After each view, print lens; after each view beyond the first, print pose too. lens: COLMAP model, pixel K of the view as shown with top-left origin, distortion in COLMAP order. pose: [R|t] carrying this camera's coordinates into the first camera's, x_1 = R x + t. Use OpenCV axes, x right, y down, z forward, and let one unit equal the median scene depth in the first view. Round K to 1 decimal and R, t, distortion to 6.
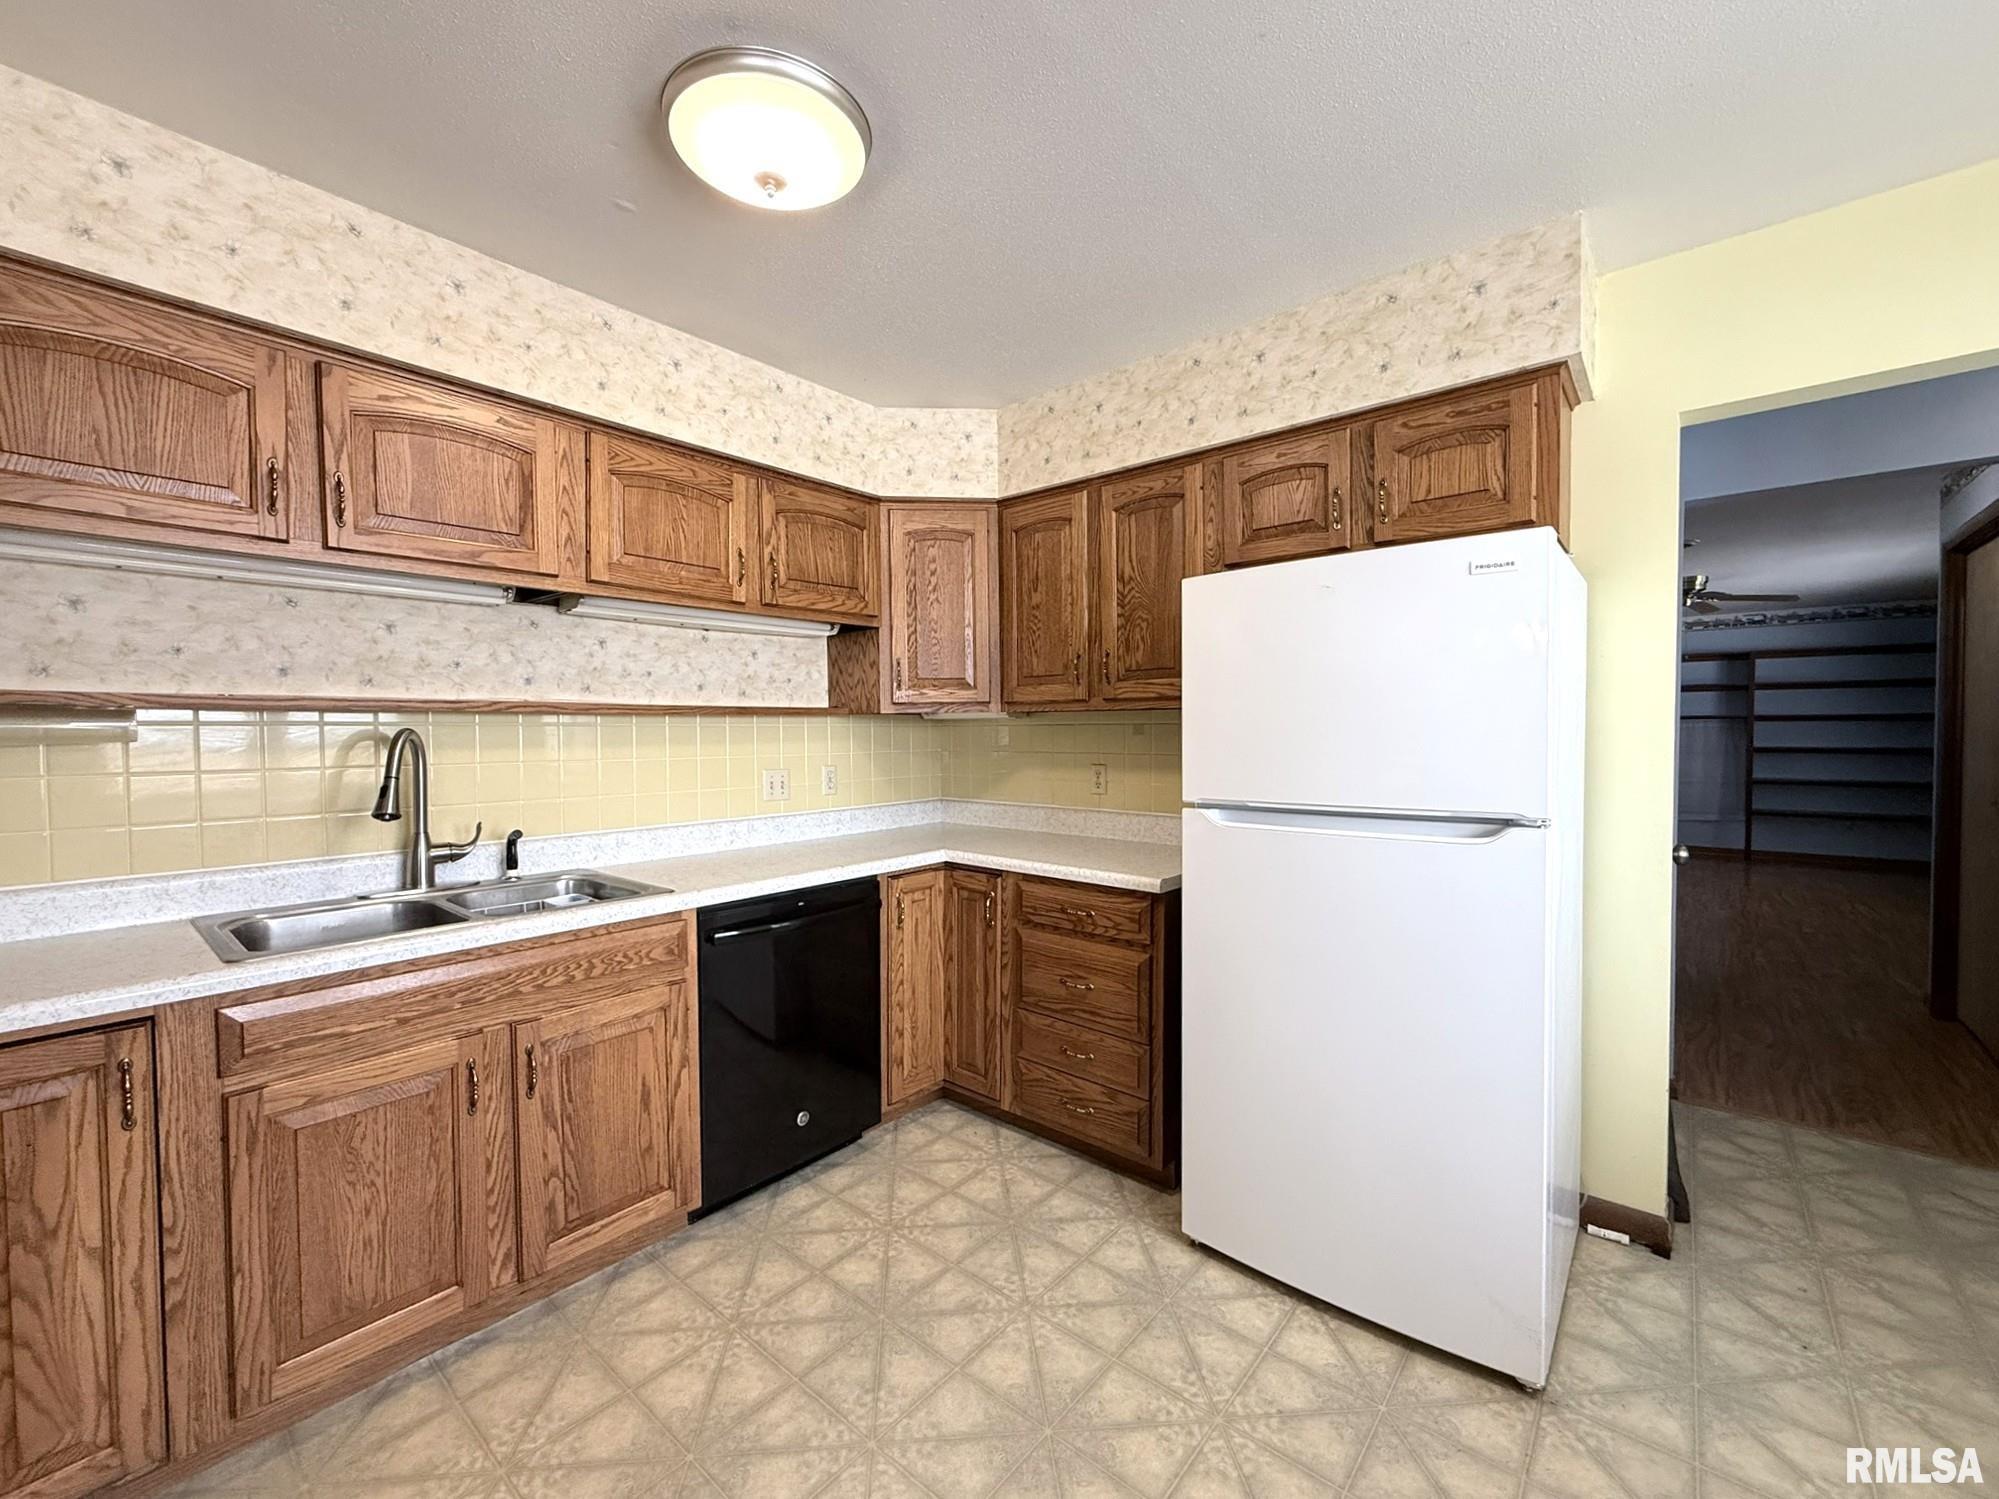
lens RADIAL K [[813.1, 0, 996.3], [0, 813.1, 752.4], [0, 0, 1]] dist [-0.001349, 0.000097]
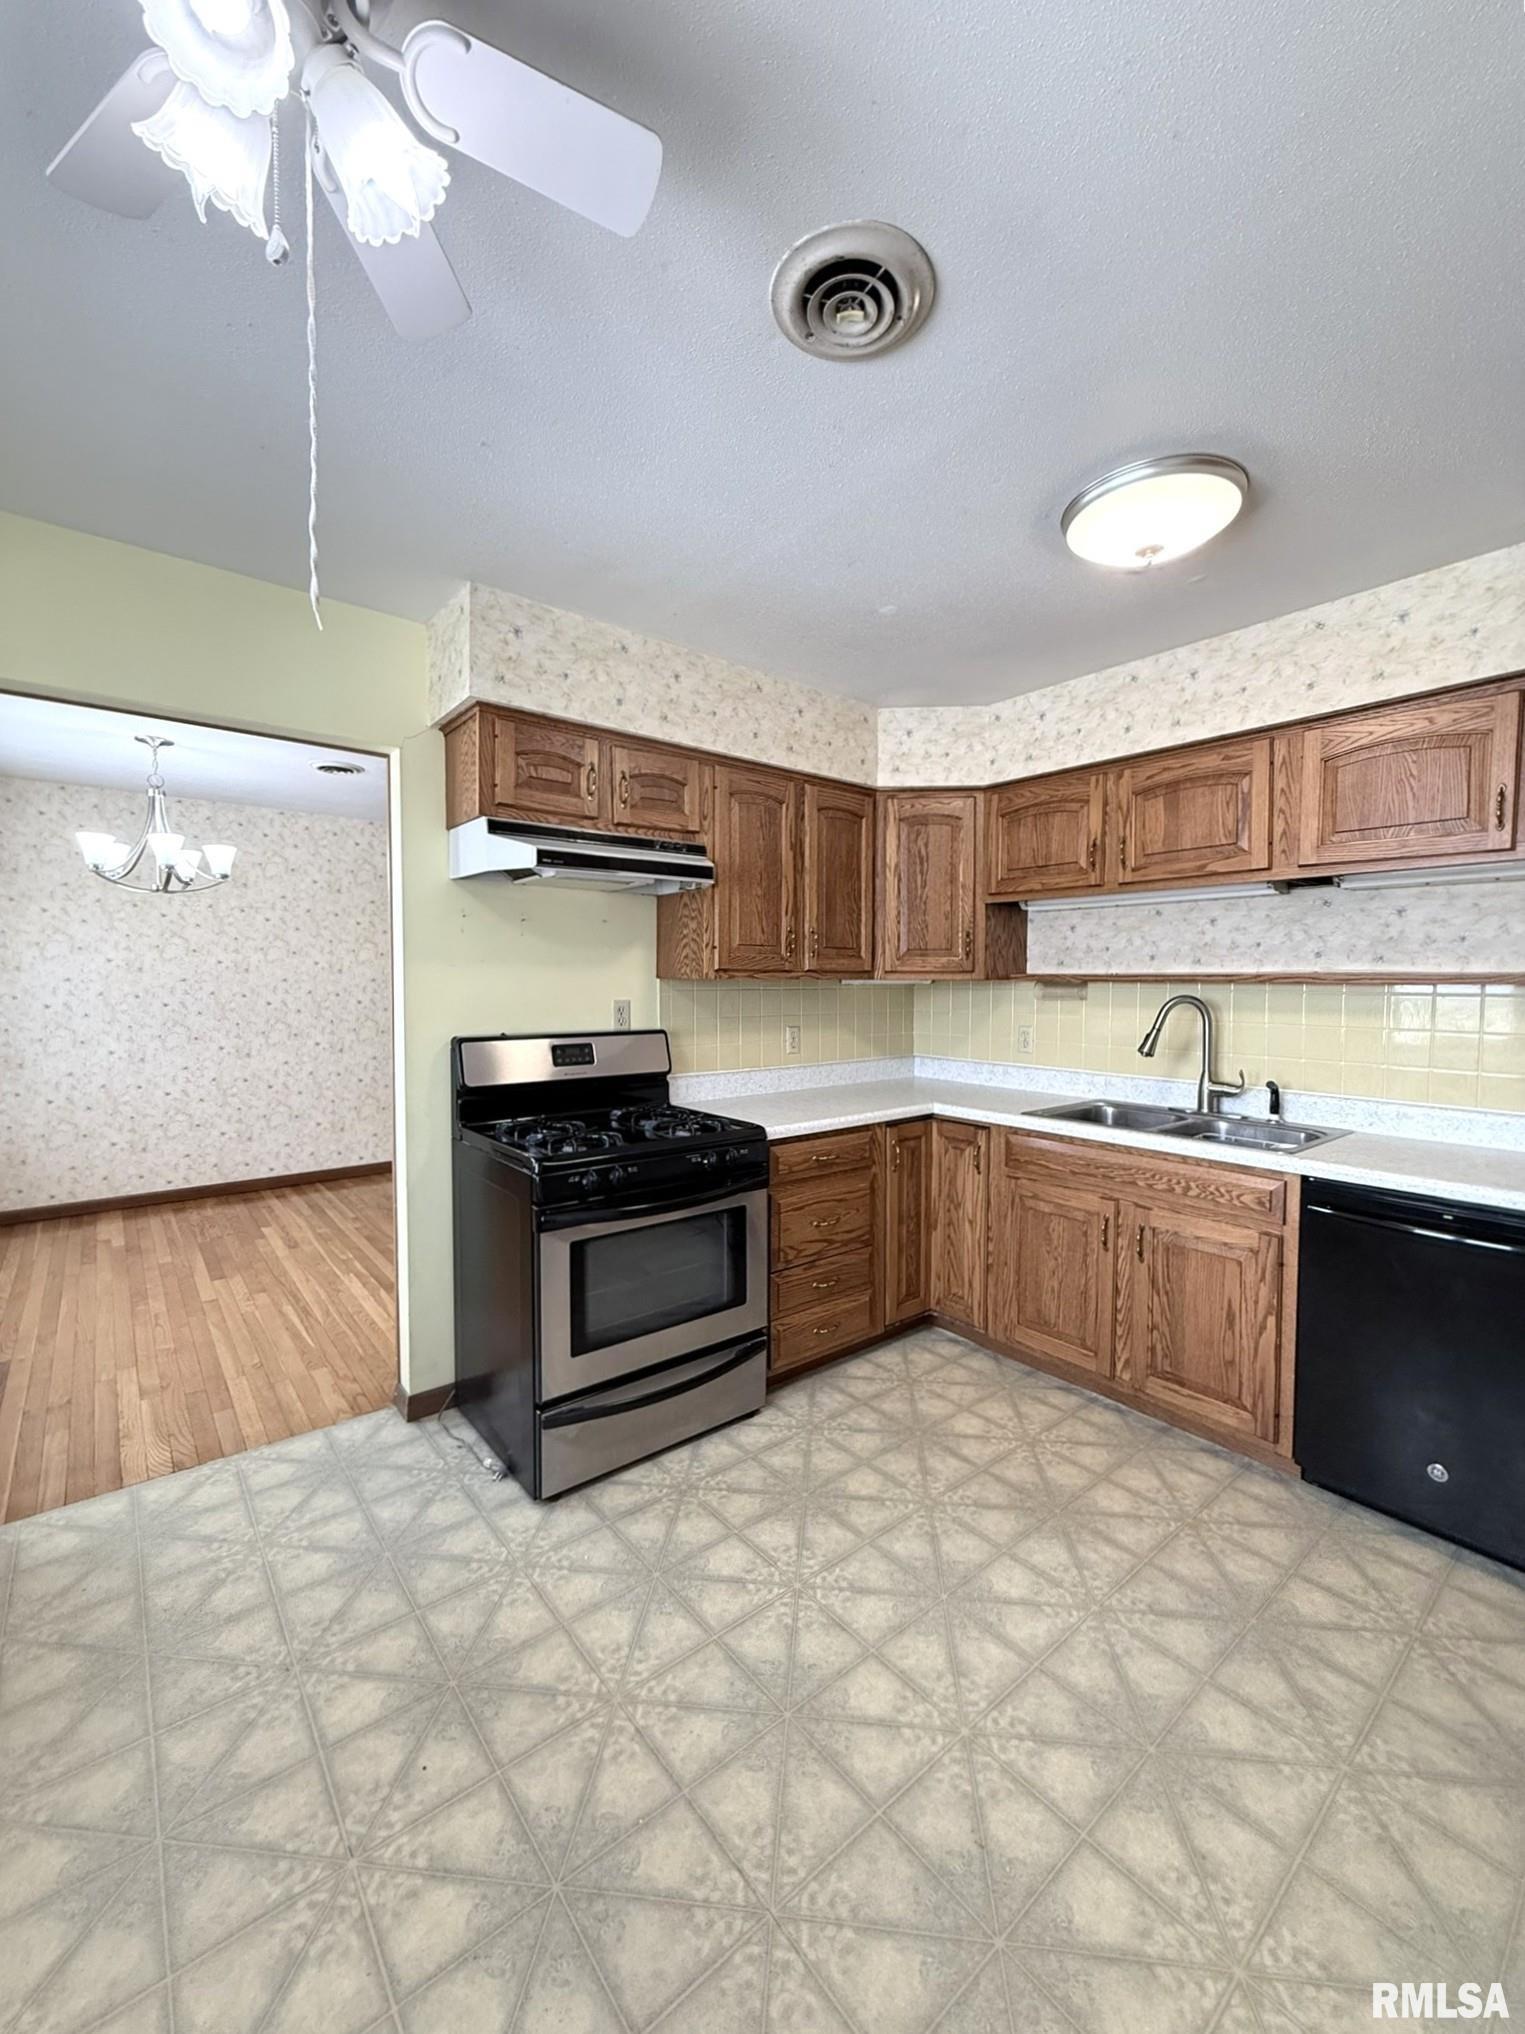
lens RADIAL K [[811.9, 0, 755.9], [0, 811.9, 1010.2], [0, 0, 1]] dist [-0.001118, -0.000122]
pose [[-0.188518, 0.043897, -0.981088, 0.797311], [-0.028179, 0.998347, 0.050084, -0.052630], [0.981665, 0.037088, -0.186969, 0.521522]]
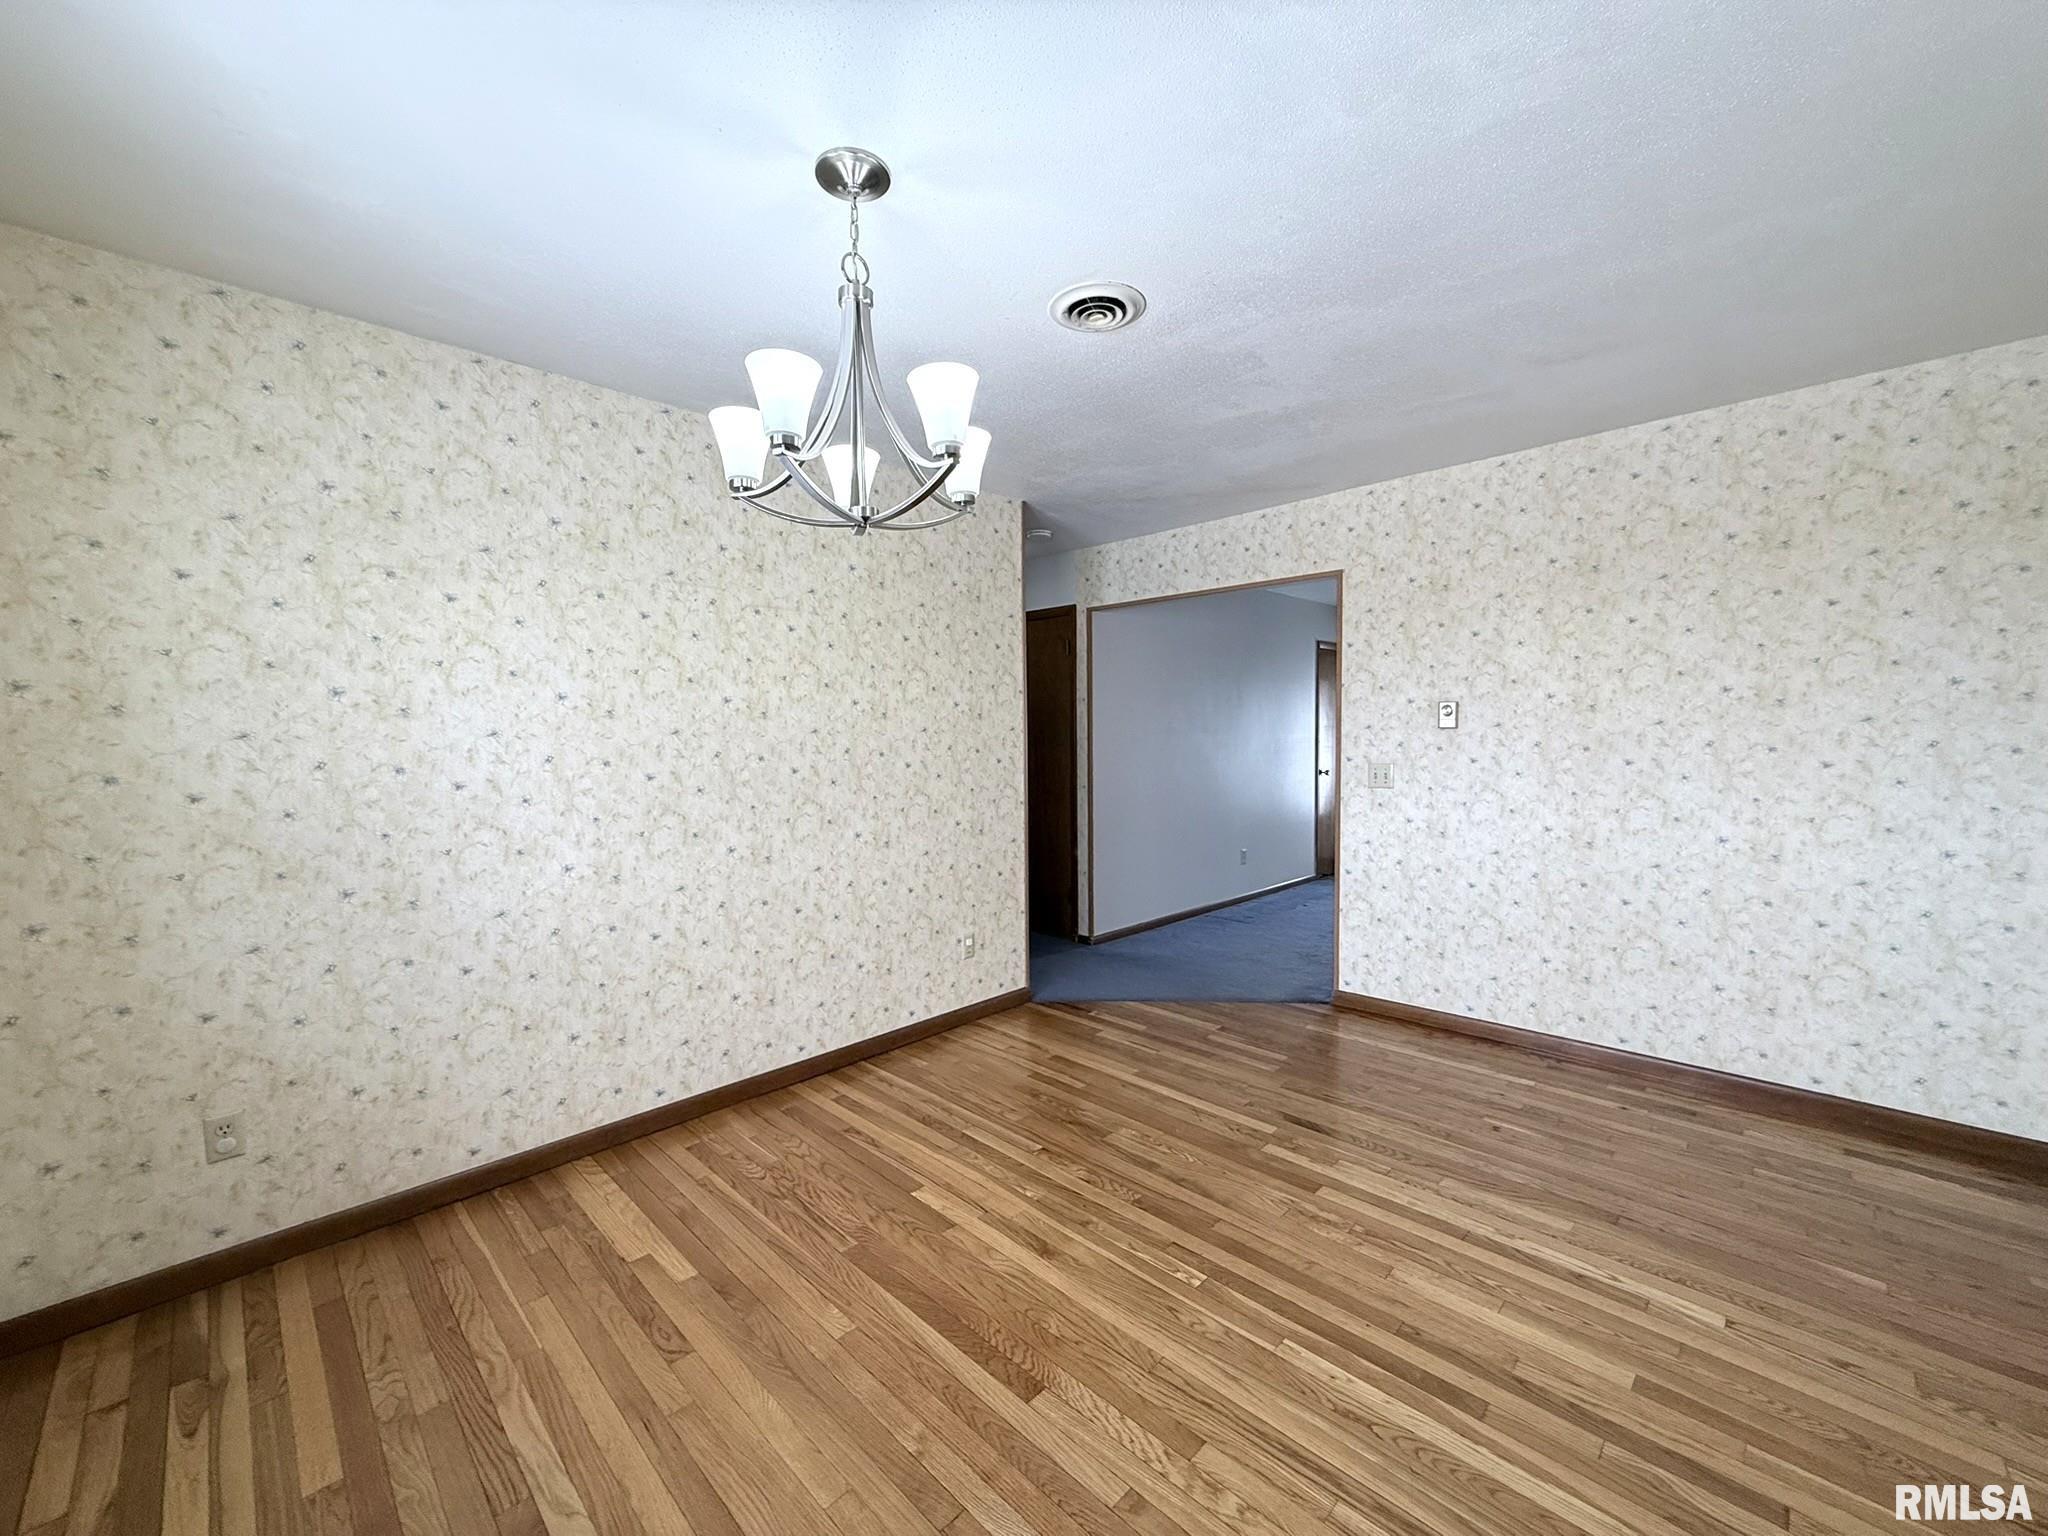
lens RADIAL K [[824.6, 0, 1018.2], [0, 824.6, 770.6], [0, 0, 1]] dist [-0.001923, 0.000106]
pose [[-0.094489, 0.054423, -0.994037, 0.037496], [-0.011934, 0.998371, 0.055794, 0.008915], [0.995454, 0.017135, -0.093685, -0.953795]]
